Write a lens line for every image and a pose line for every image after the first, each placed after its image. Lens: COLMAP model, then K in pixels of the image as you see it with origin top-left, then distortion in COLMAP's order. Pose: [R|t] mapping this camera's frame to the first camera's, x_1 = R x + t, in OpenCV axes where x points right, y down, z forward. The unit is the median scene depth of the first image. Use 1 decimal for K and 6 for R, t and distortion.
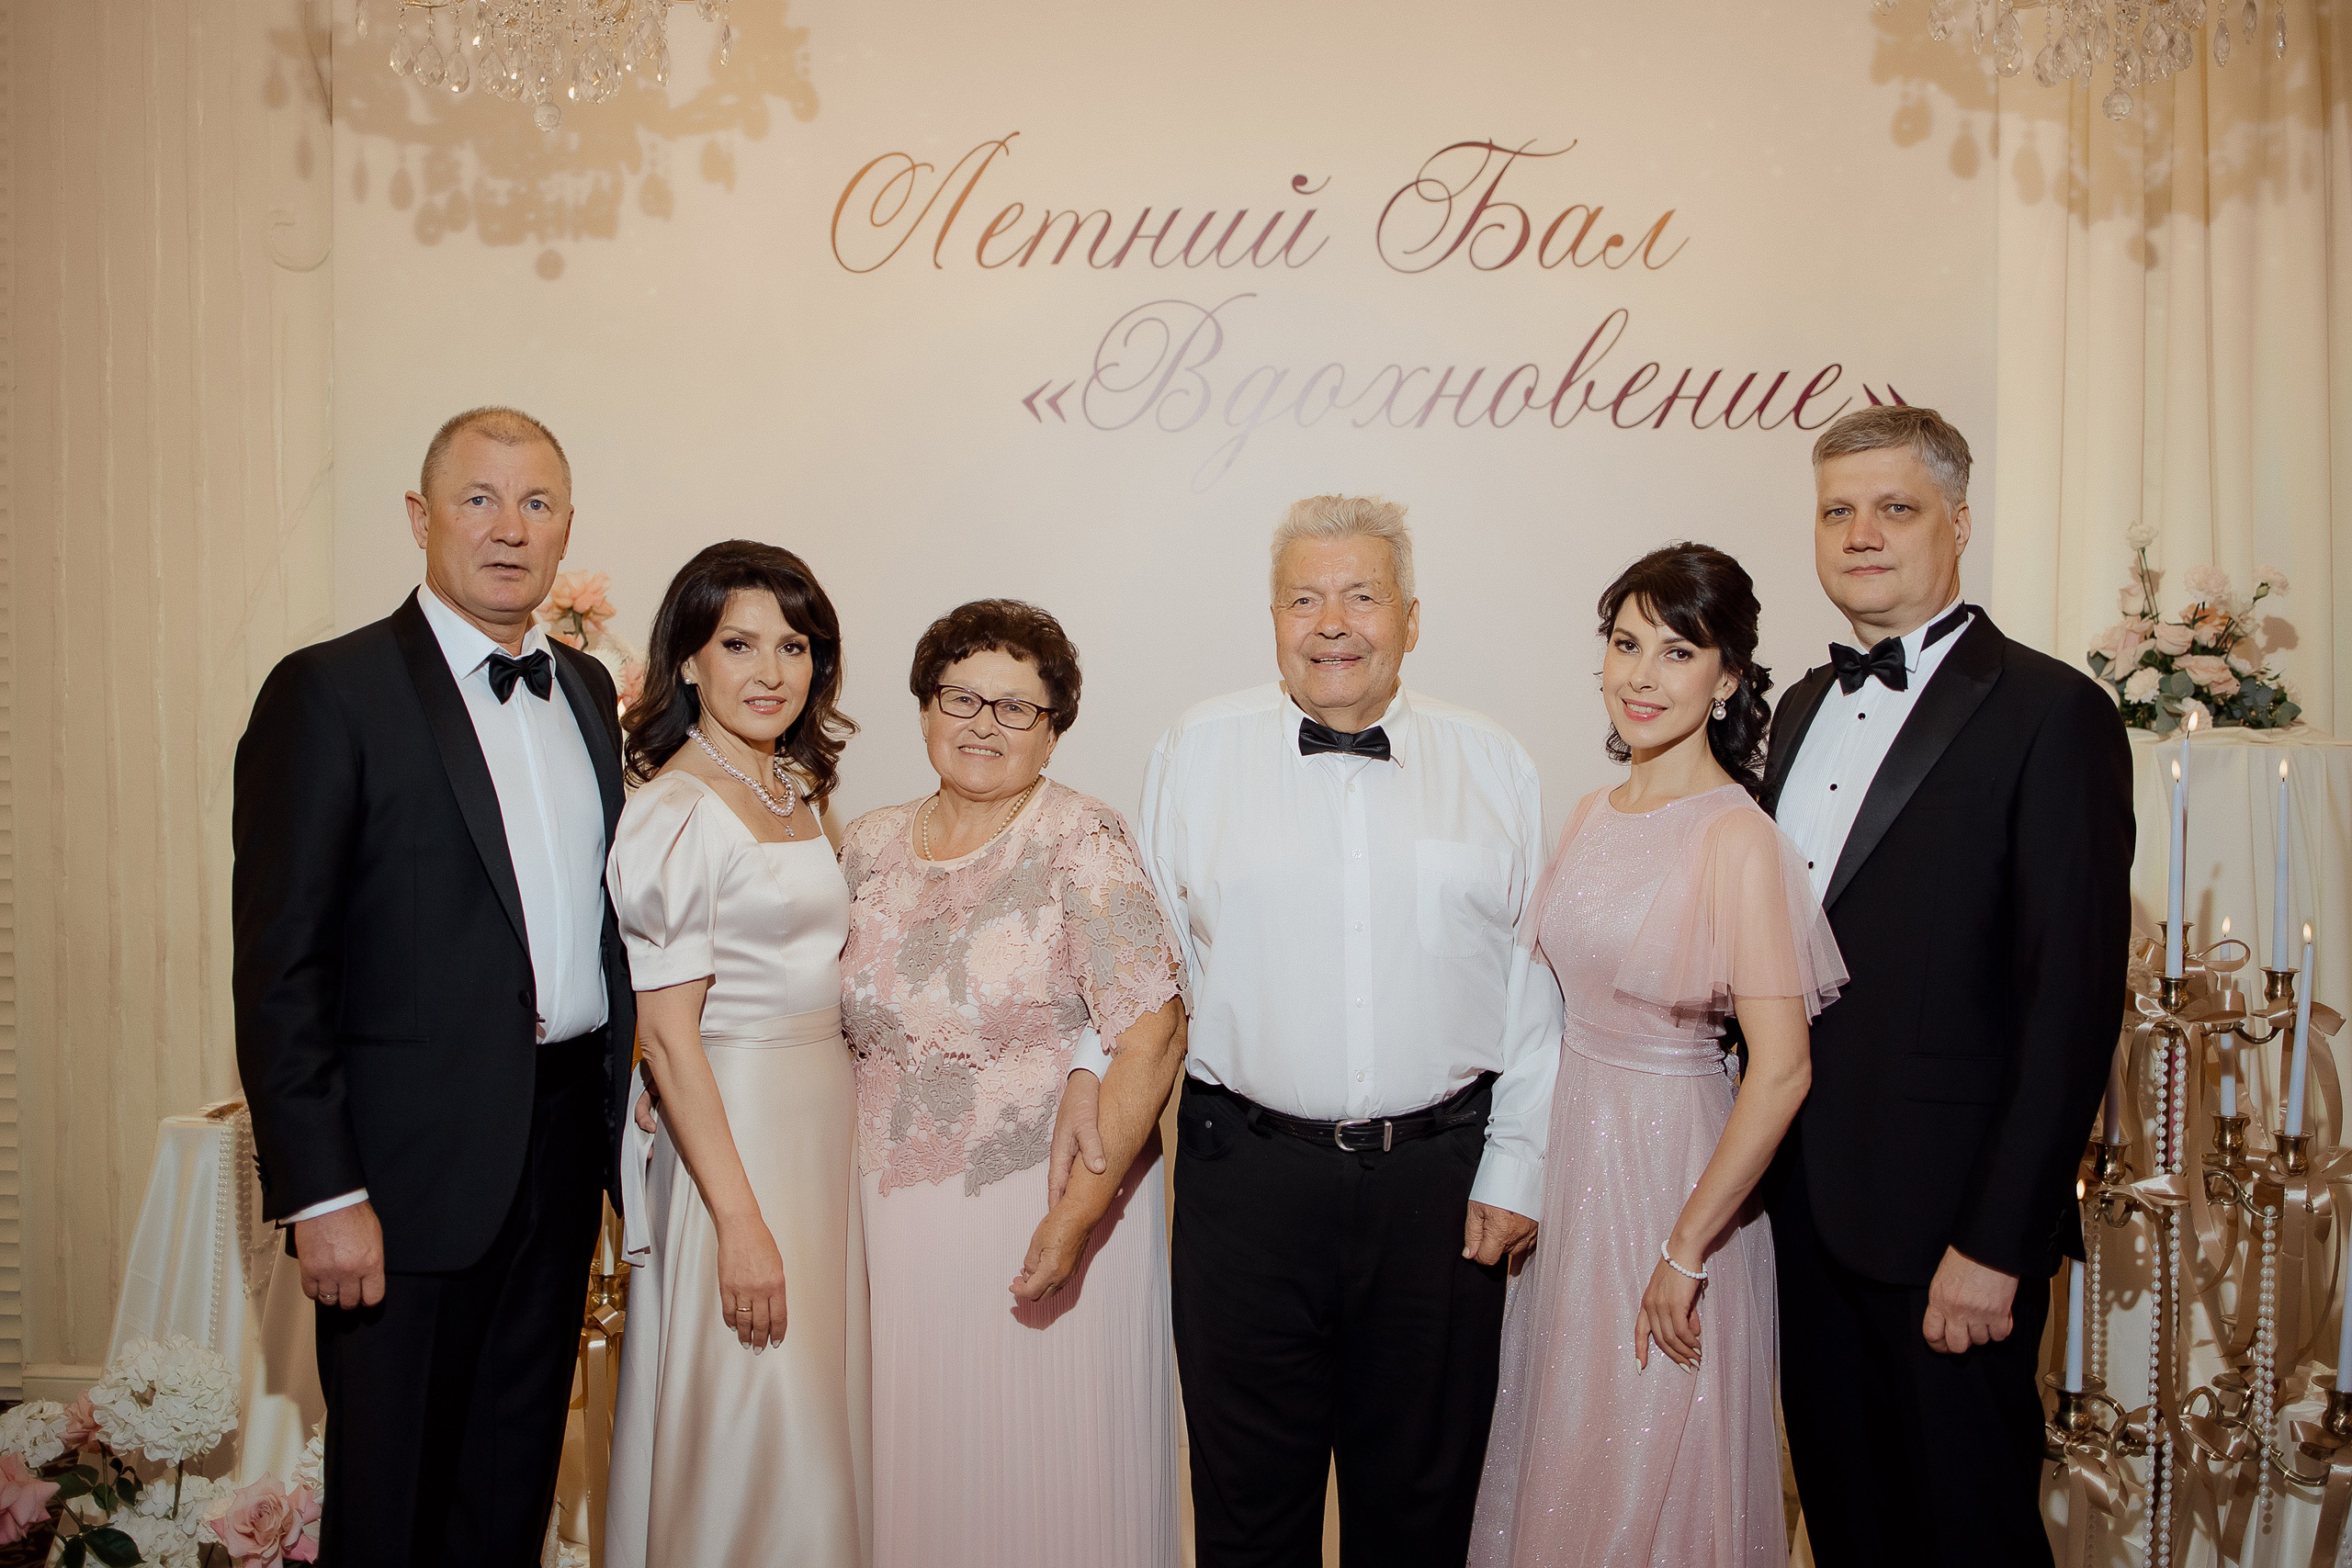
lens RADIAL K [[2375.5, 0, 1168.5], [0, 2375.5, 782.7], [0, 0, 1]] dist [-0.105398, 0.096241]
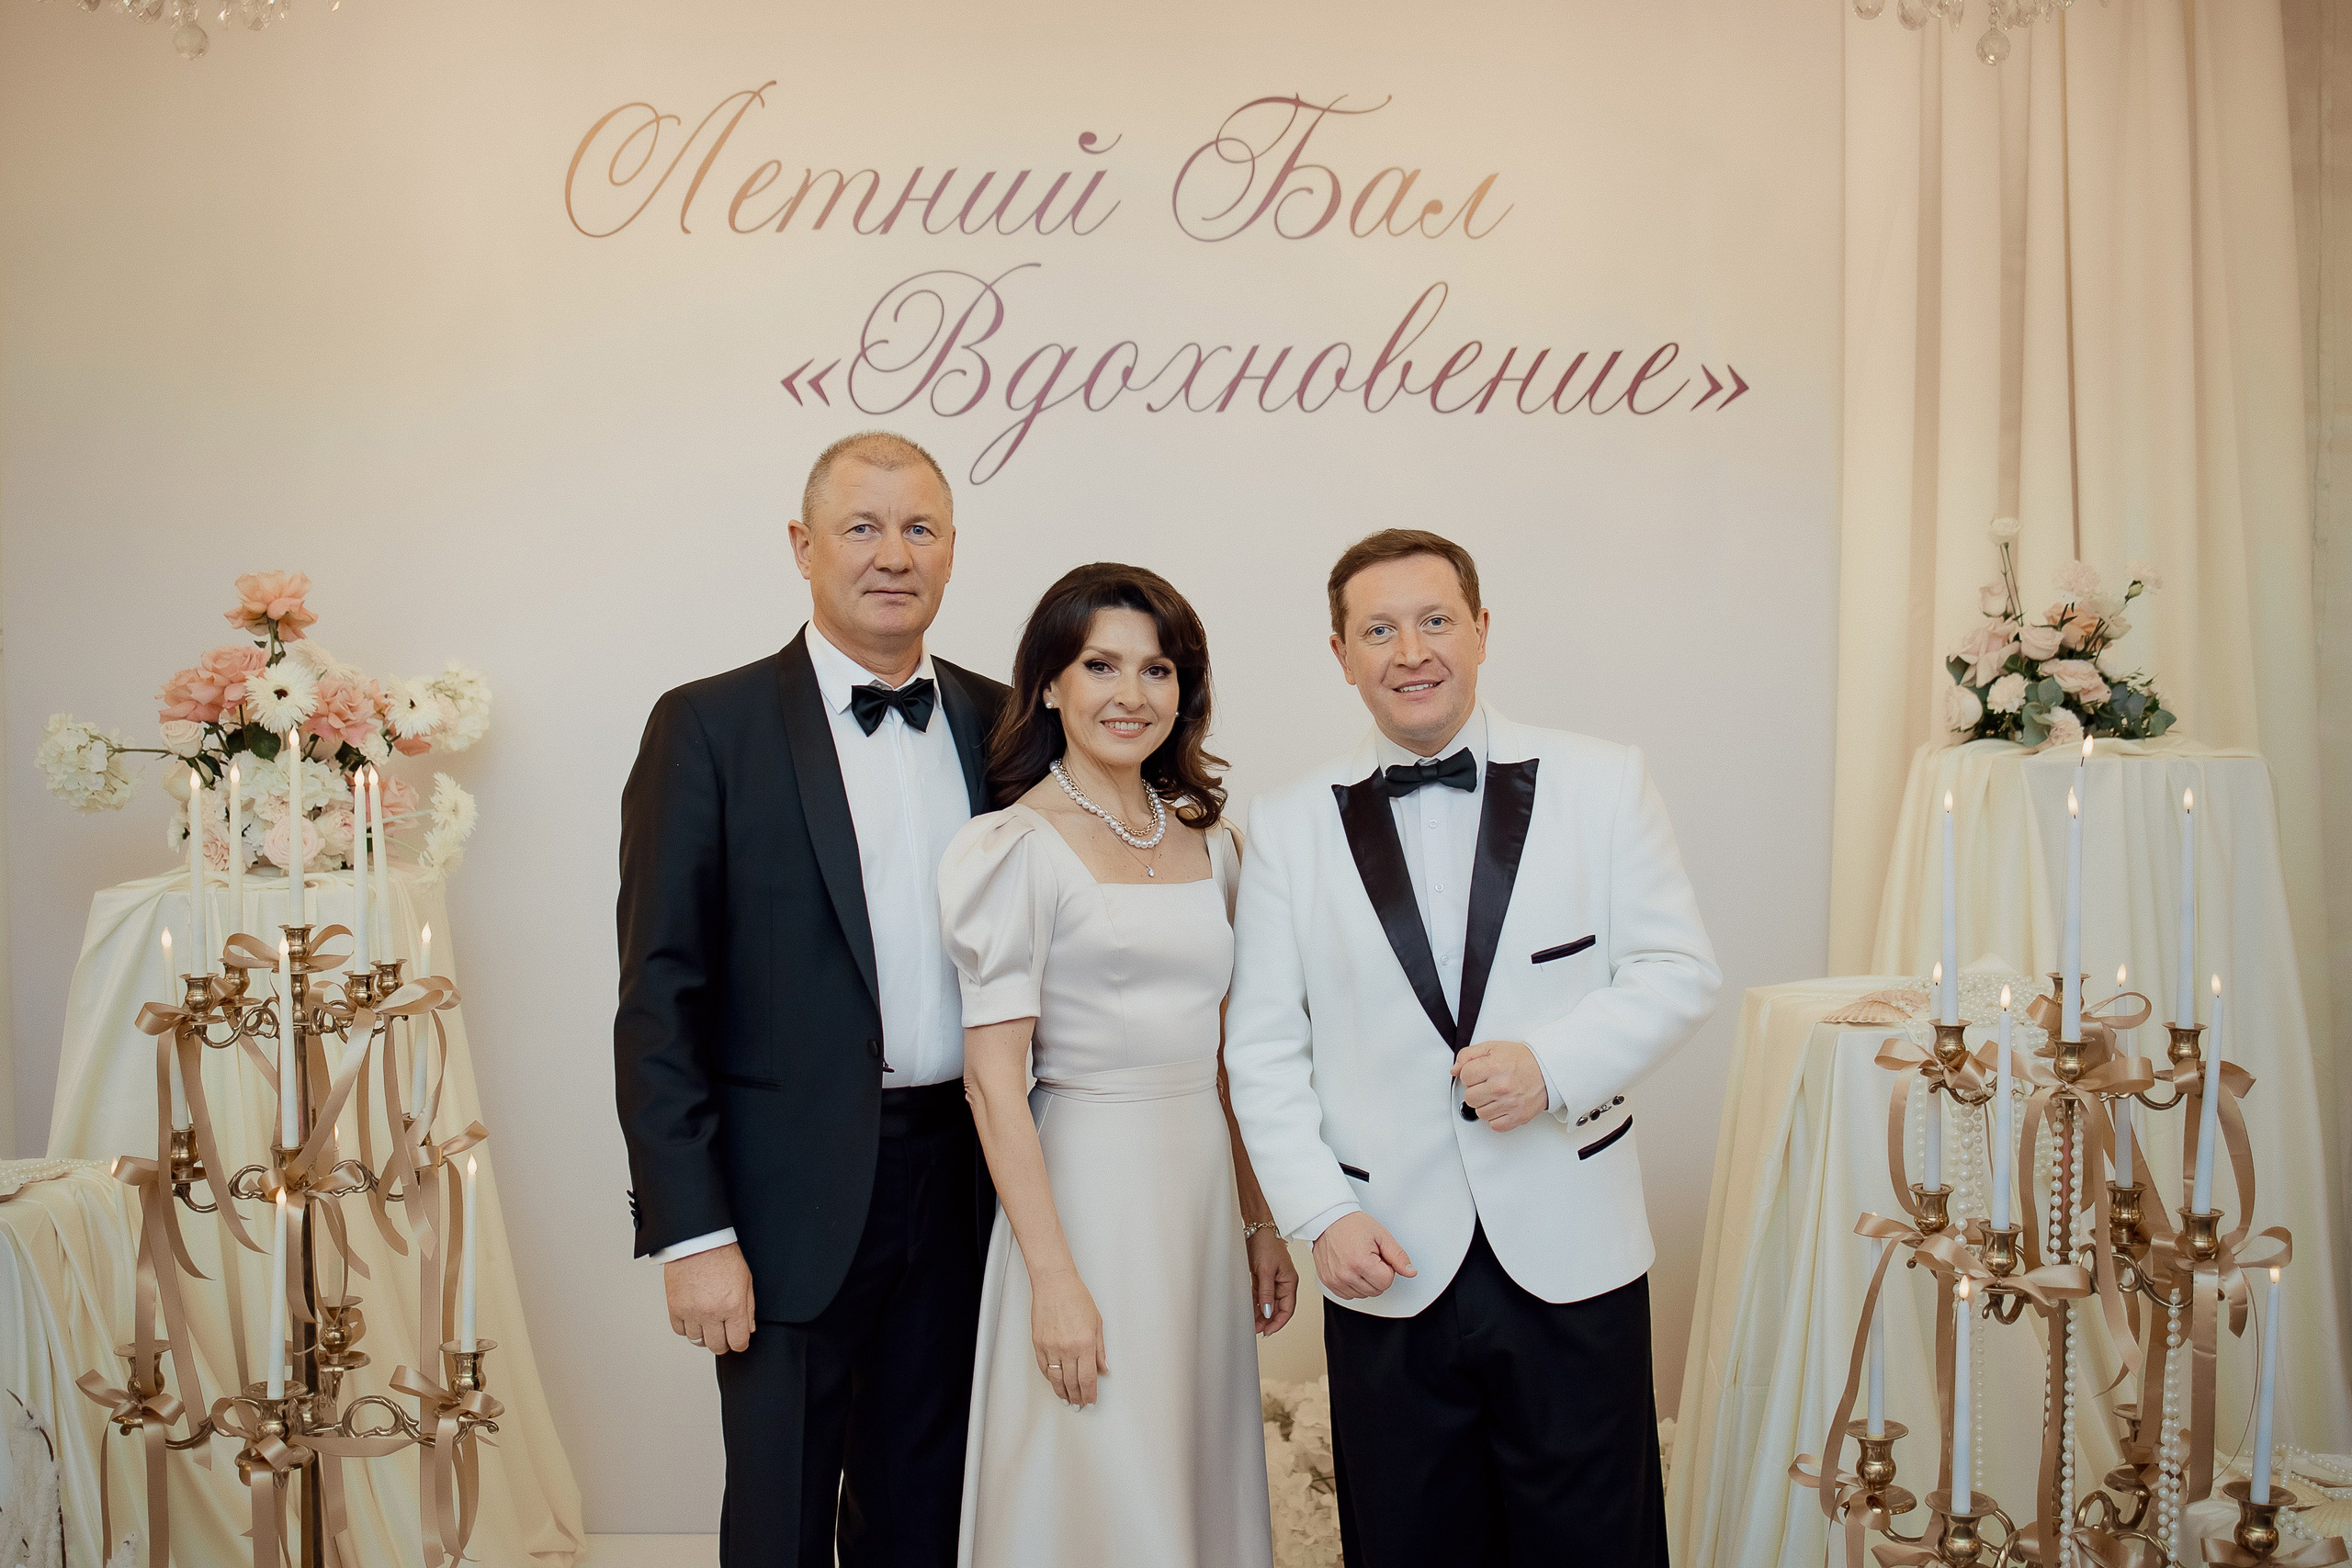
lens RADIAL K [[2360.3, 0, 1180.3], [0, 2360.3, 783.2], [0, 0, 1]] dist [-0.067151, -0.001319]
pose [[0.997020, -0.008130, 0.076714, 0.021660], [0.007663, 0.999950, 0.006376, -0.014210], [-0.076762, -0.005769, 0.997033, 0.105494]]
